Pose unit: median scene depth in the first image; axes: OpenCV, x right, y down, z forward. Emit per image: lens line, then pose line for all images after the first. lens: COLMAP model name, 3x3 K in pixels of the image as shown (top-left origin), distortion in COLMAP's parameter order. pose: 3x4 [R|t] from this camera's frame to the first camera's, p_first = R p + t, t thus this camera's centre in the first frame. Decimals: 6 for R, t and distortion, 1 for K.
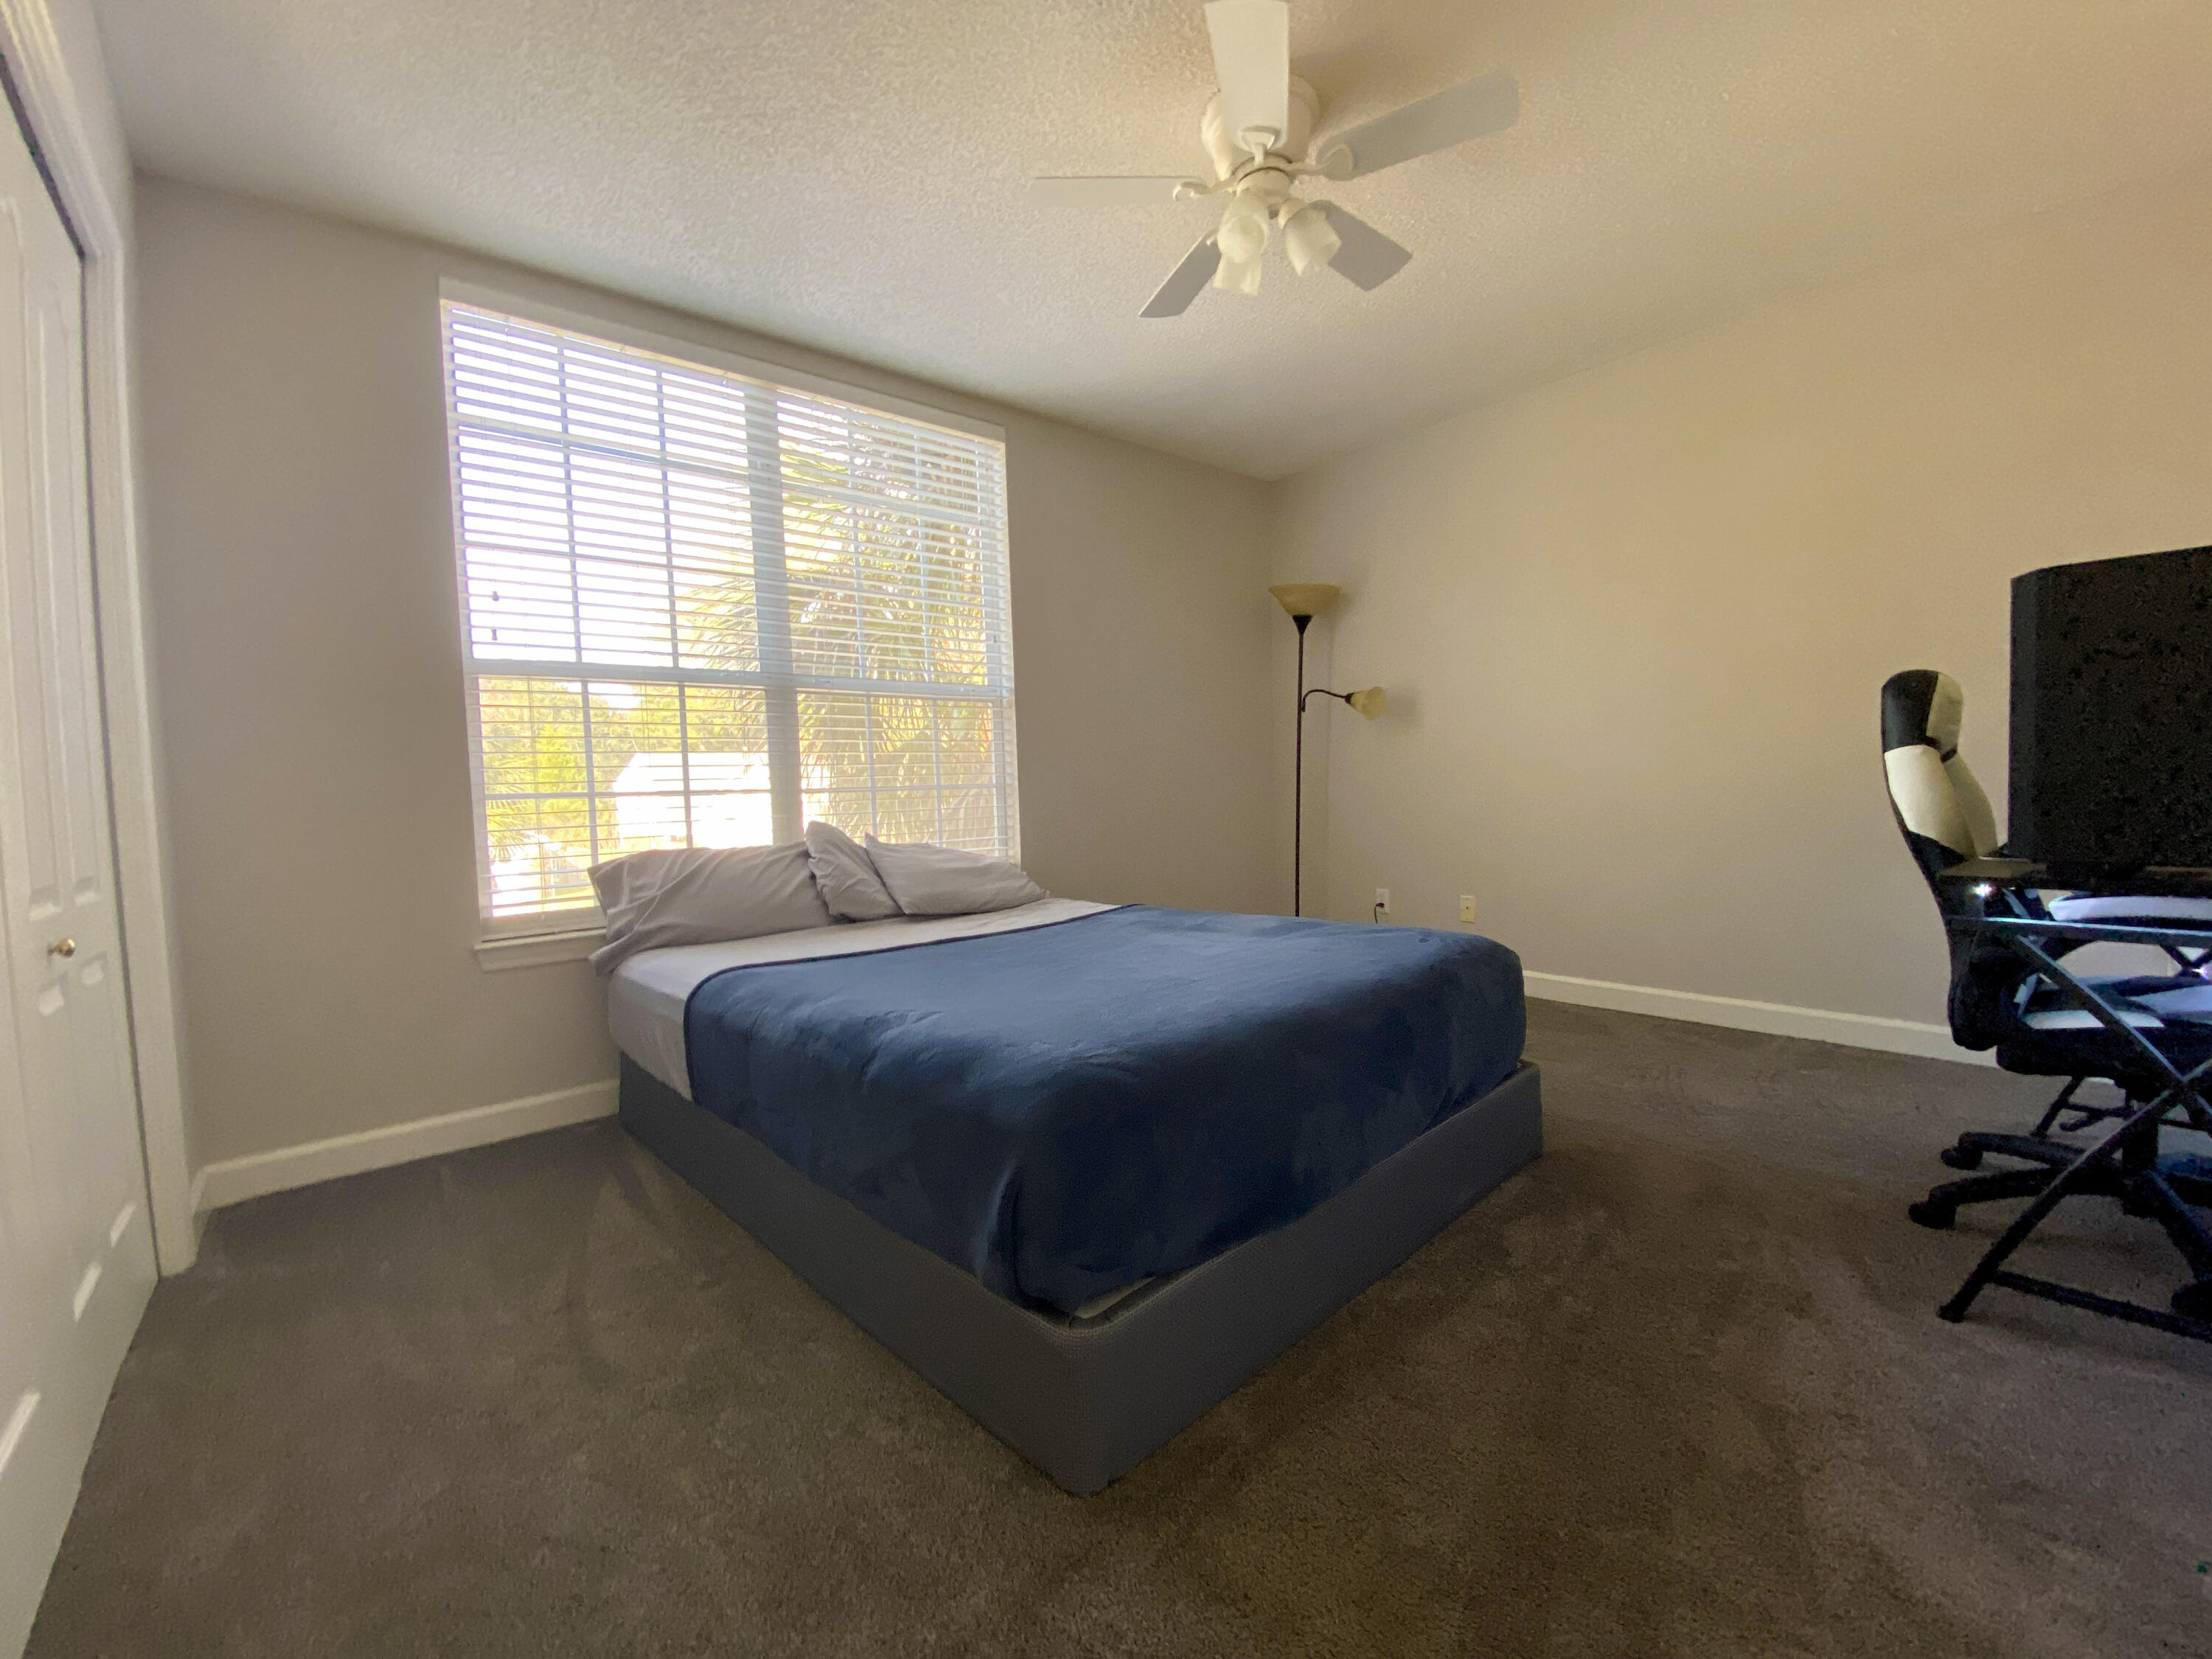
lens RADIAL K [[911.0, 0, 1111.7], [0, 911.0, 815.8], [0, 0, 1]] dist [0.007967, -0.000290]
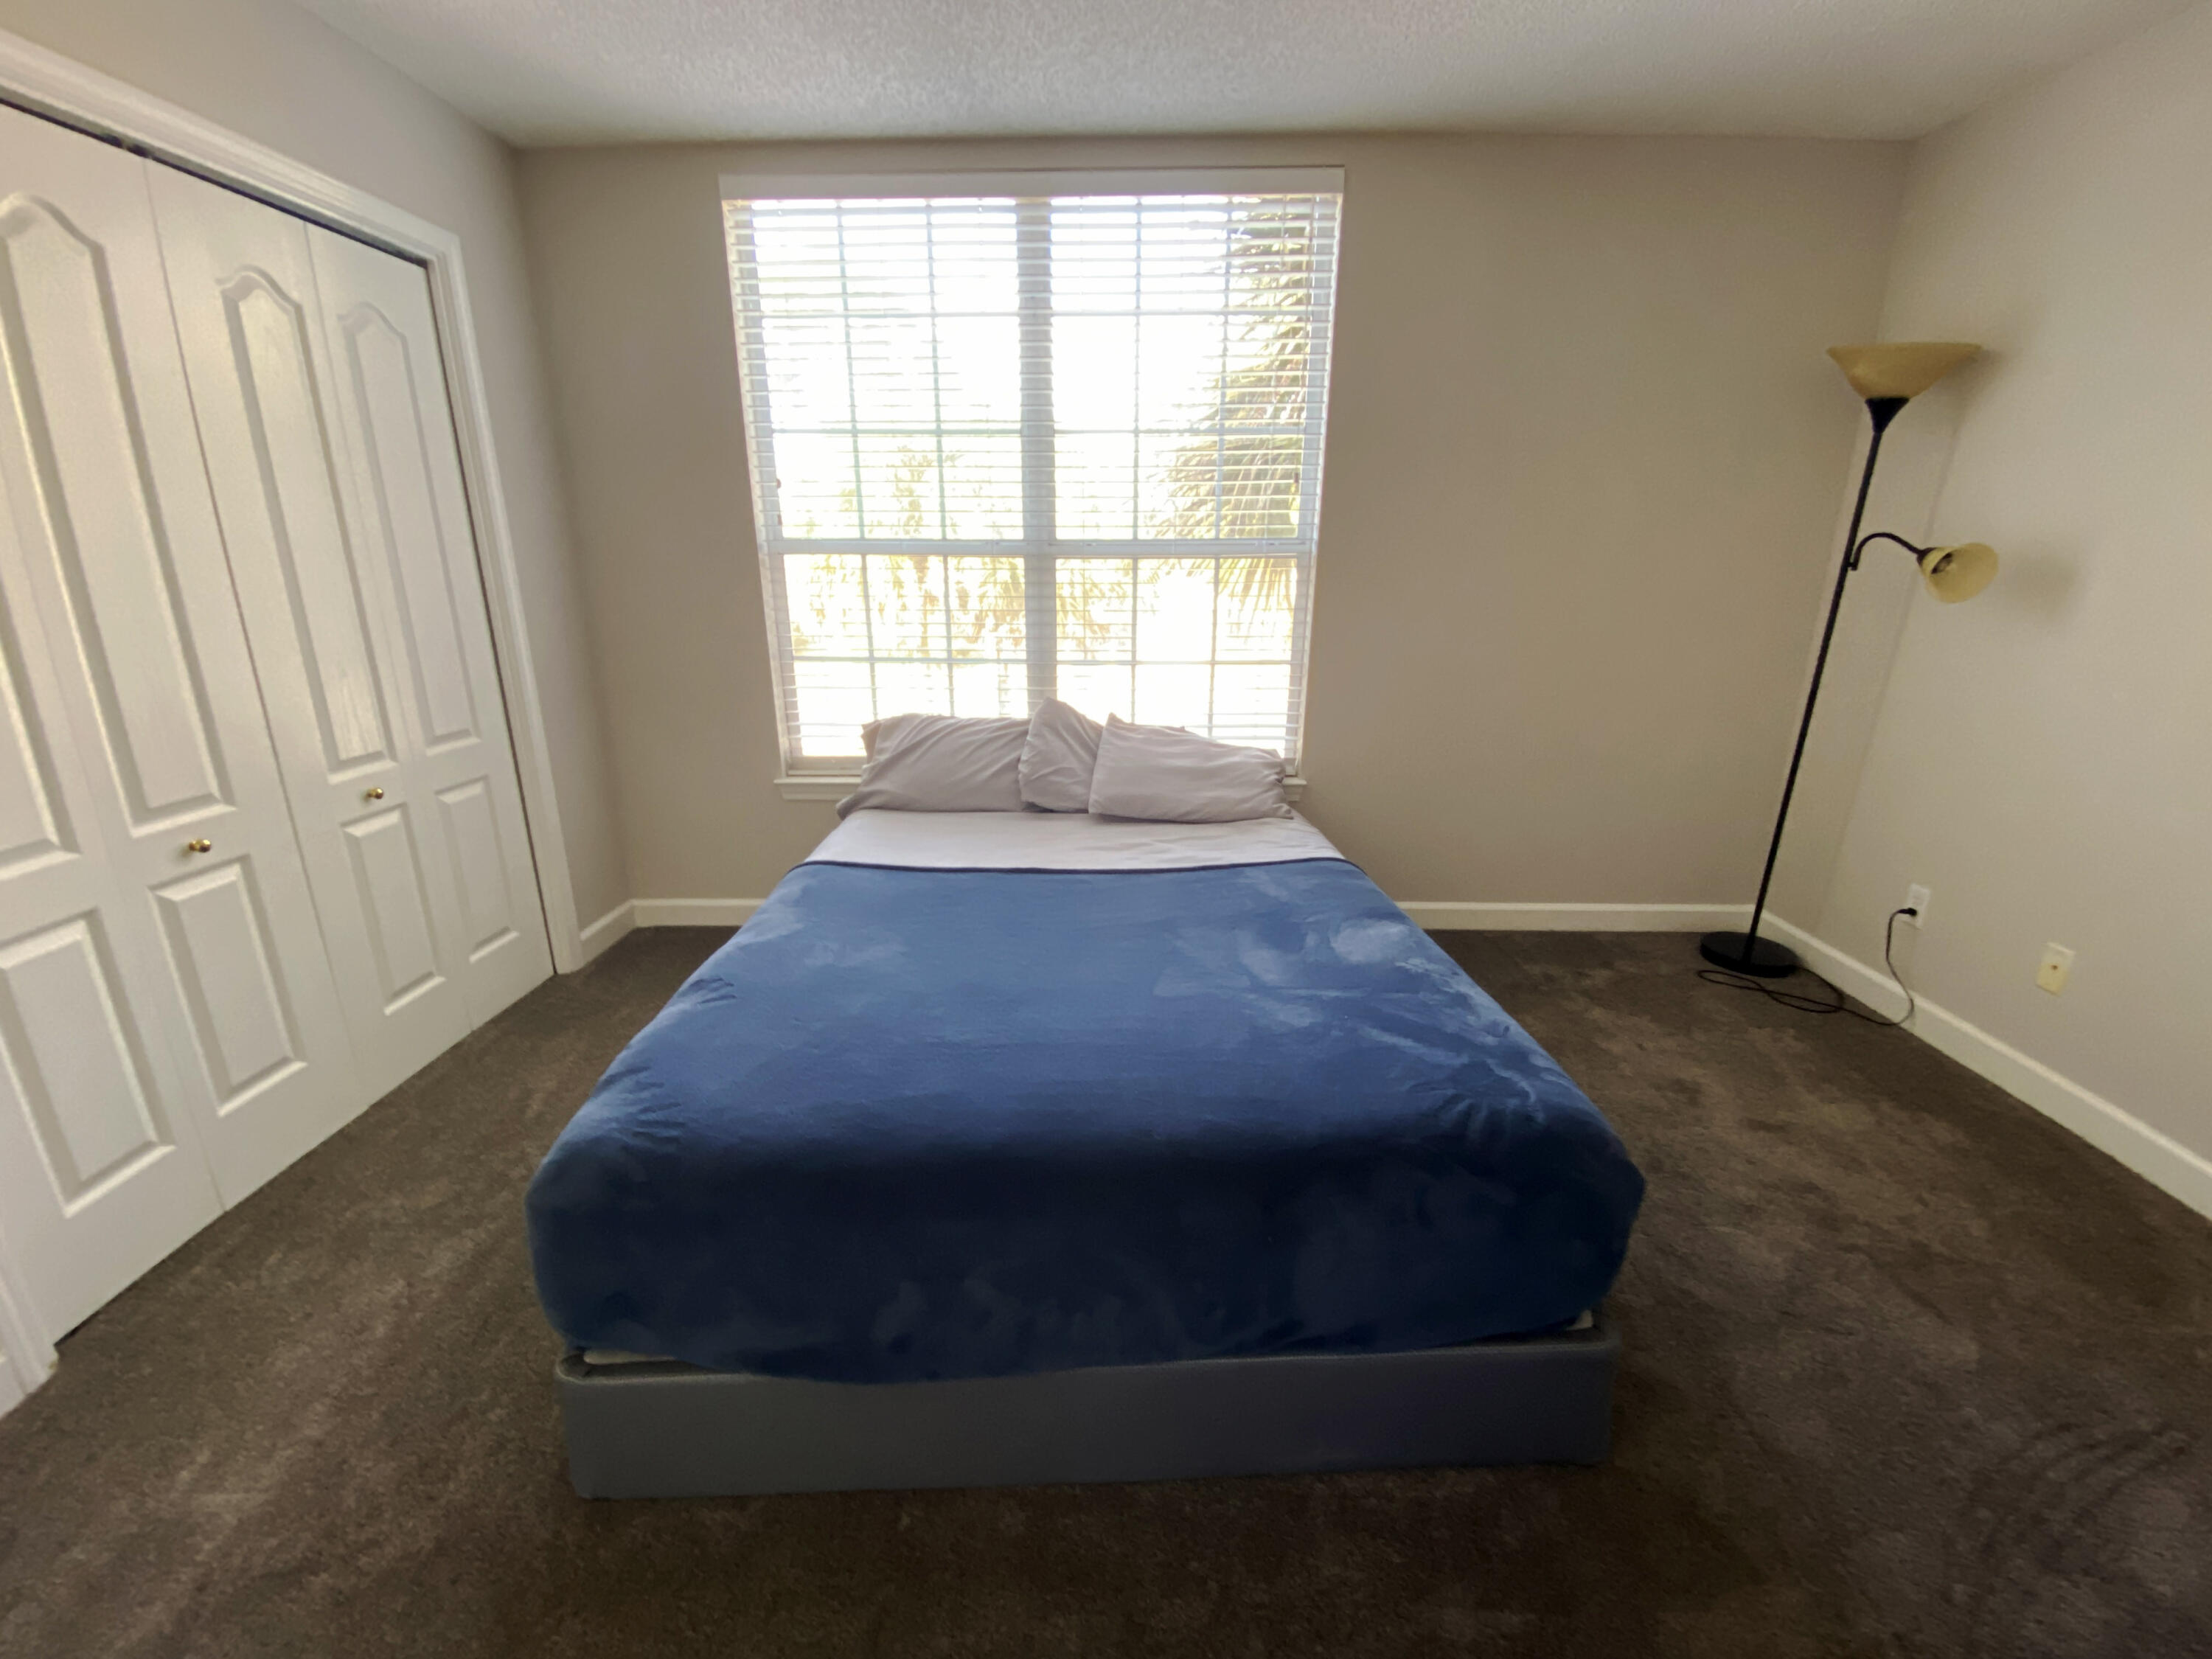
lens RADIAL K [[911.0, 0, 1121.2], [0, 911.0, 824.9], [0, 0, 1]] dist [0.007967, -0.000290]
pose [[0.749698, 0.215965, -0.625550, 0.368587], [-0.050014, 0.961039, 0.271850, -0.131094], [0.659888, -0.172519, 0.731290, 0.300113]]
